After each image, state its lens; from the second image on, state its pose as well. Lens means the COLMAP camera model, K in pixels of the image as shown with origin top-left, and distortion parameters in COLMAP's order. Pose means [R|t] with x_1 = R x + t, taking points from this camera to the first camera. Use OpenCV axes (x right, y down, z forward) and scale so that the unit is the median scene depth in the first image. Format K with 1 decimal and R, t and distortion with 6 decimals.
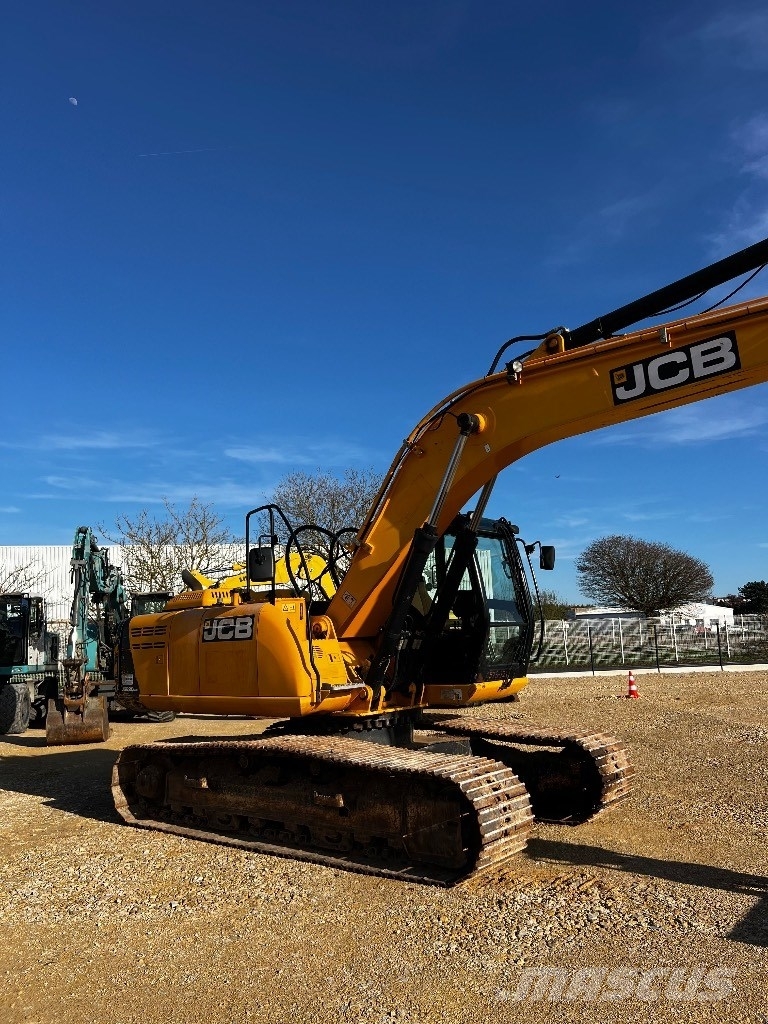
lens RADIAL K [[764.4, 0, 384.0], [0, 764.4, 512.0], [0, 0, 1]] dist [0.009908, -0.003250]
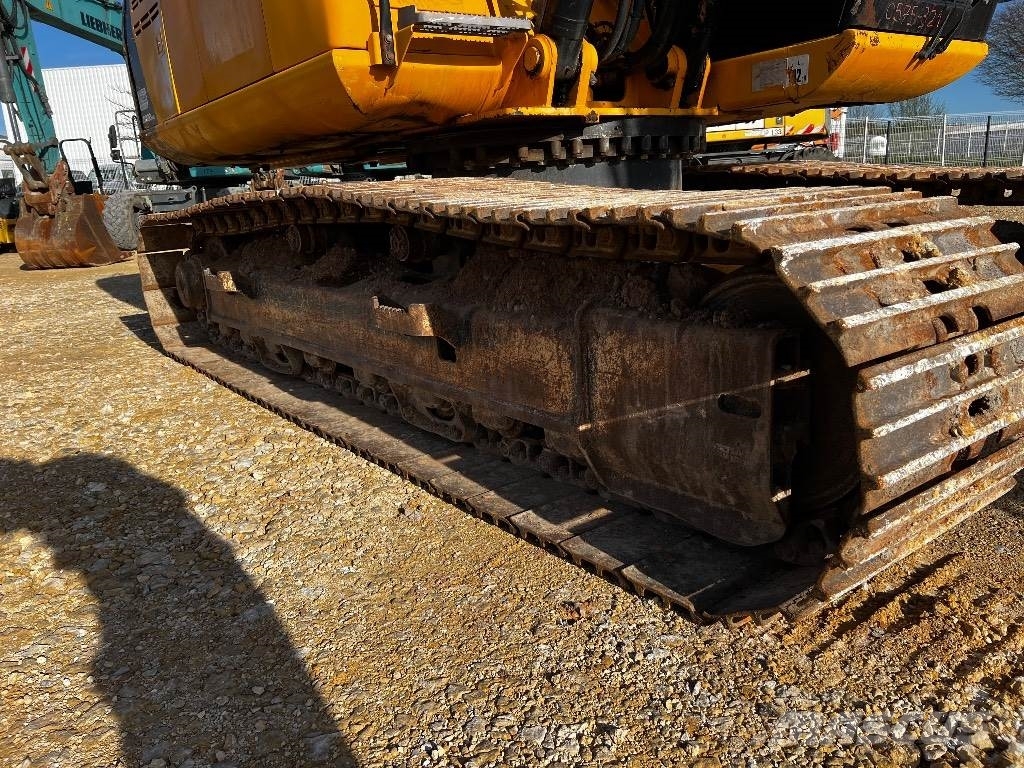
lens RADIAL K [[764.4, 0, 512.0], [0, 764.4, 384.0], [0, 0, 1]] dist [0.009908, -0.003250]
pose [[0.969628, 0.044978, -0.240412, 0.071475], [0.059261, 0.910452, 0.409348, 0.266826], [0.237295, -0.411162, 0.880134, 0.699573]]
